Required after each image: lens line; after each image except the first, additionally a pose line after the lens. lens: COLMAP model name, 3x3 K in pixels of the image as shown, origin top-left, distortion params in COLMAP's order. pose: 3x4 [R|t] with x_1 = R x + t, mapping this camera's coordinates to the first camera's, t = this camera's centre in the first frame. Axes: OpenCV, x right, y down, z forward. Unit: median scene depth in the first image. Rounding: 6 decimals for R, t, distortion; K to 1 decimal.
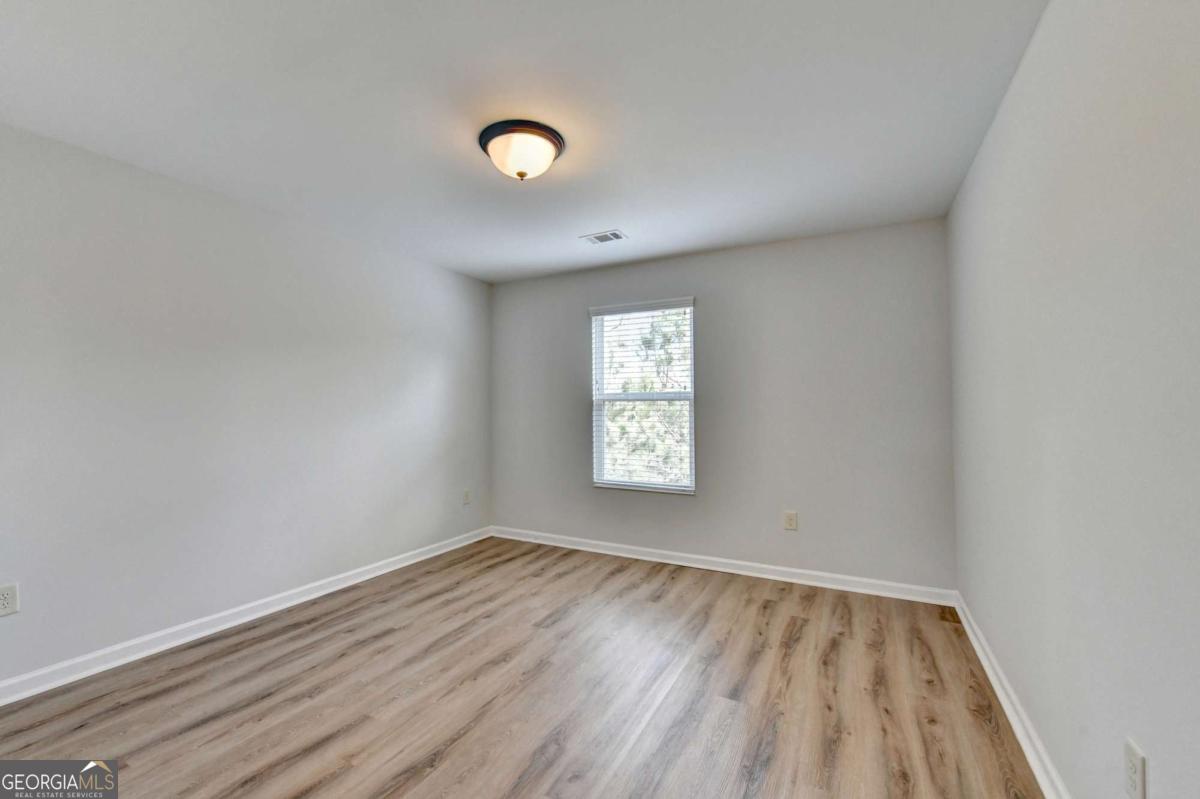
lens RADIAL K [[486.7, 0, 592.1], [0, 486.7, 408.3], [0, 0, 1]] dist [-0.012628, -0.003070]
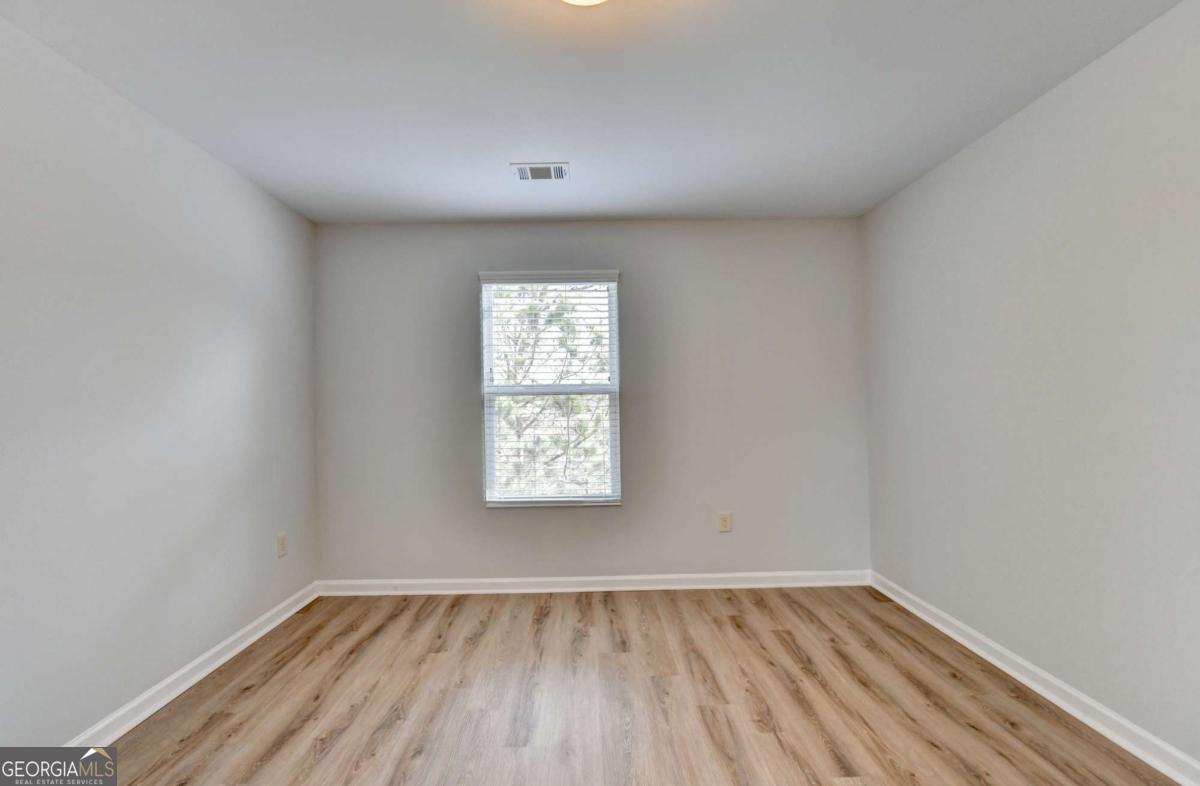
lens RADIAL K [[481.6, 0, 598.1], [0, 481.6, 405.3], [0, 0, 1]] dist [-0.020656, 0.000095]
pose [[0.874309, -0.011942, 0.485224, -0.244269], [0.011924, 0.999924, 0.003125, 0.000860], [-0.485224, 0.003054, 0.874385, 0.306436]]
